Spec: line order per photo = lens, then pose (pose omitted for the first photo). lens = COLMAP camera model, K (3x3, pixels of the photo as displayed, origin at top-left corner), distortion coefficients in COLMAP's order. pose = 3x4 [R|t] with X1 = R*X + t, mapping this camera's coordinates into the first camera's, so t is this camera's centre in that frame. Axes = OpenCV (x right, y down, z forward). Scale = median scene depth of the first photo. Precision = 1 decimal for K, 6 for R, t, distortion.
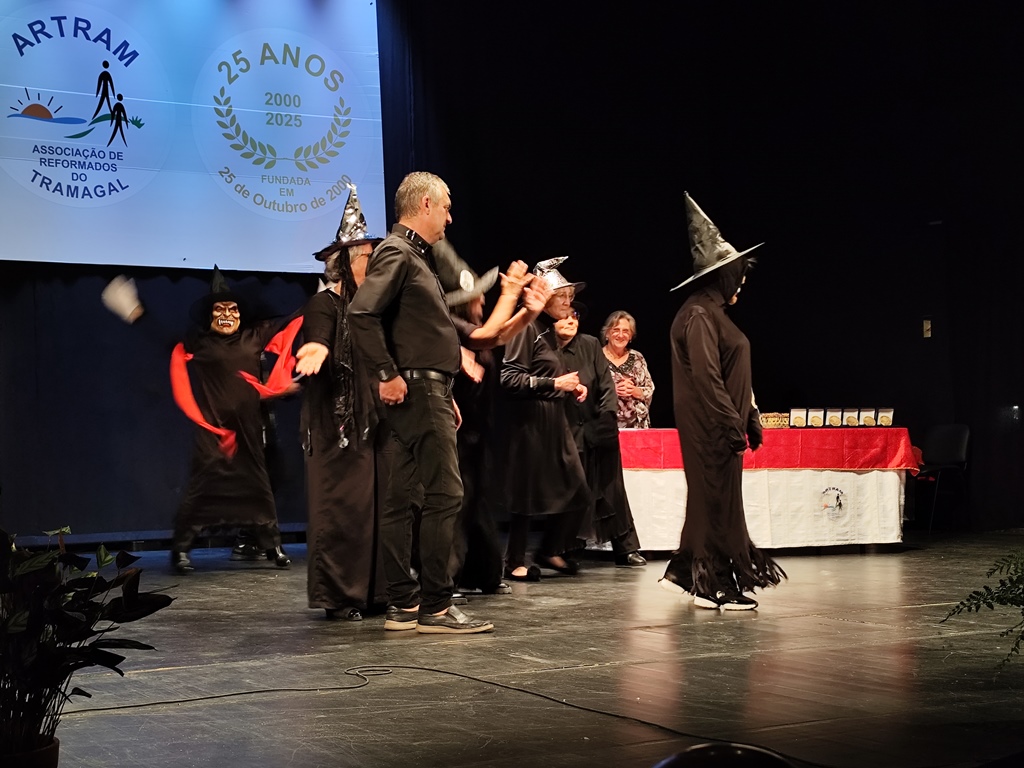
lens RADIAL K [[1651.4, 0, 520.2], [0, 1651.4, 377.5], [0, 0, 1]] dist [0.036811, 0.000000]
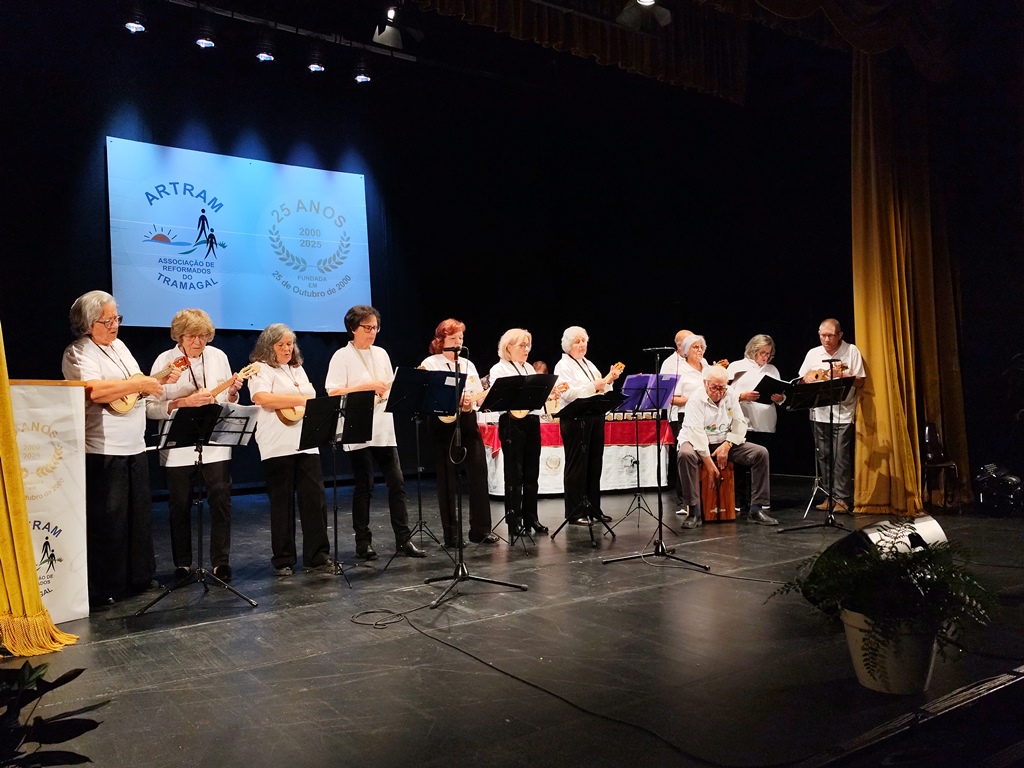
lens RADIAL K [[823.0, 0, 503.4], [0, 823.0, 383.0], [0, 0, 1]] dist [0.001917, 0.001712]
pose [[0.997604, -0.008816, 0.068613, -0.001960], [0.008229, 0.999927, 0.008840, -0.016953], [-0.068686, -0.008255, 0.997604, 0.133258]]
